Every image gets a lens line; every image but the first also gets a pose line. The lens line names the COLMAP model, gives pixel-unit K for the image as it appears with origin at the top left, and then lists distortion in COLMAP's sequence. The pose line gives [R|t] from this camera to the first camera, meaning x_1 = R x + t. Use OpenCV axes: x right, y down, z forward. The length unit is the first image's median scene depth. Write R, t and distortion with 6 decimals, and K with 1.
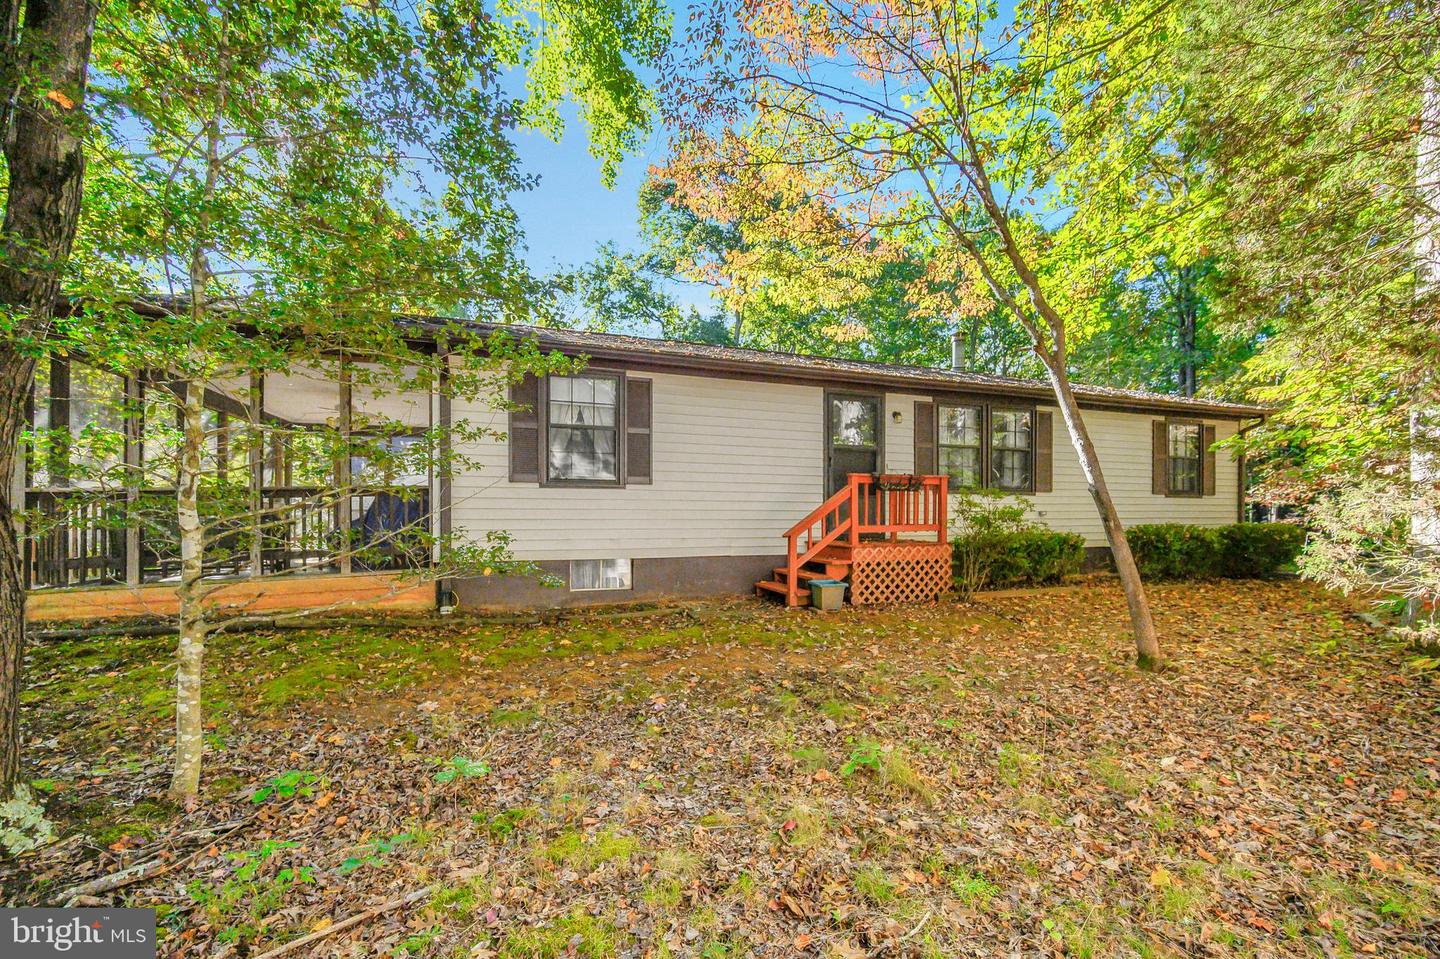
lens RADIAL K [[577.0, 0, 721.1], [0, 577.0, 490.5], [0, 0, 1]] dist [-0.004060, 0.000600]
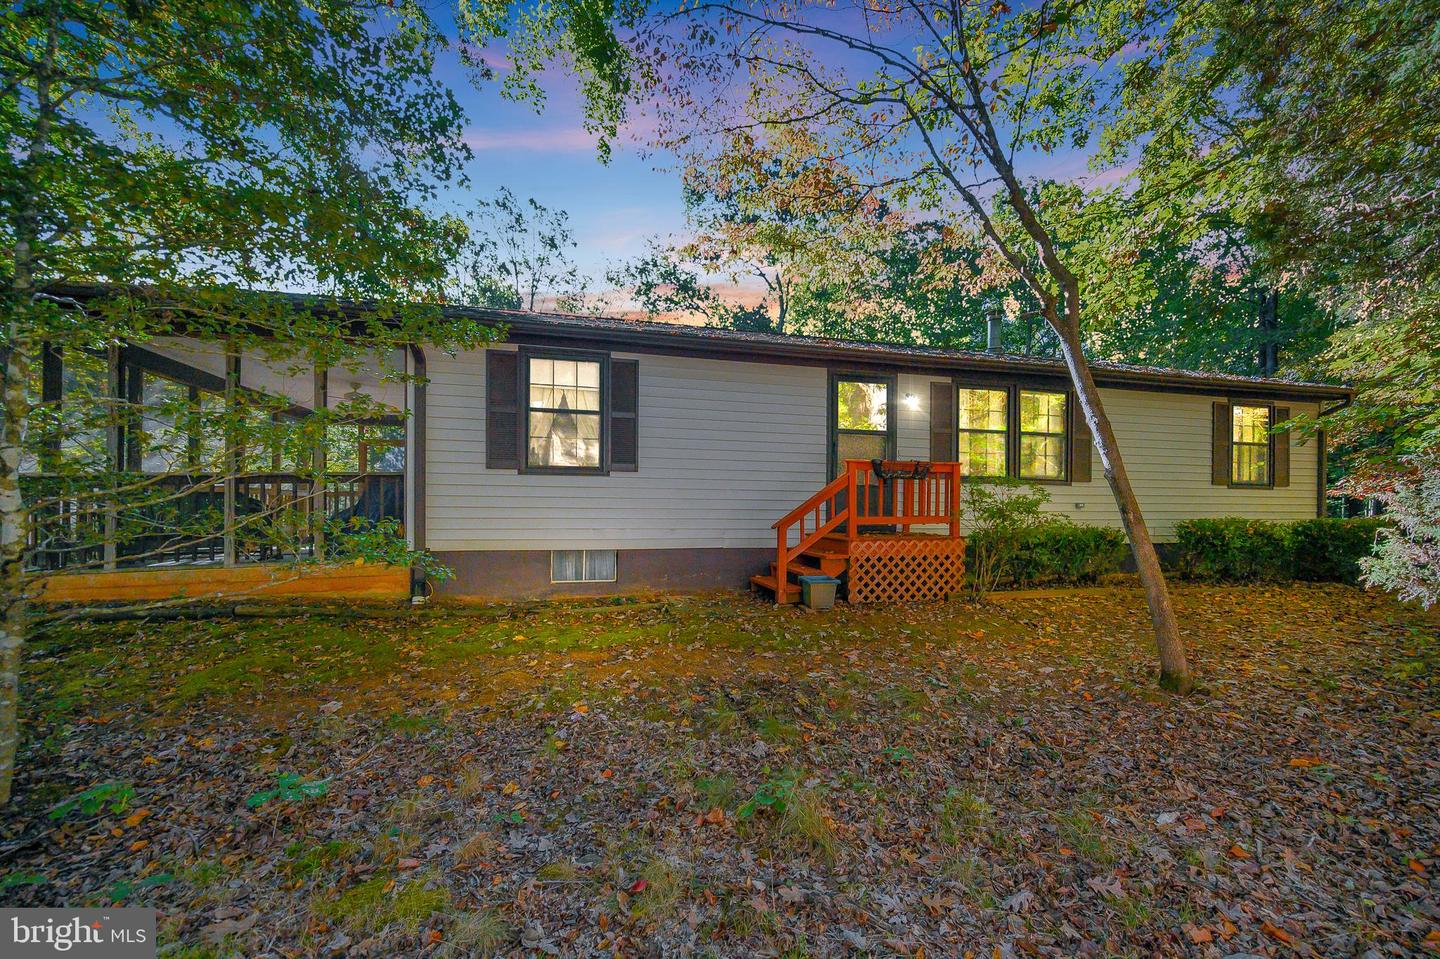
lens RADIAL K [[577.0, 0, 718.3], [0, 577.0, 482.1], [0, 0, 1]] dist [-0.004060, 0.000600]
pose [[0.996190, 0.002689, -0.087167, 0.126152], [-0.002717, 0.999996, -0.000206, 0.008493], [0.087166, 0.000442, 0.996194, 0.090065]]
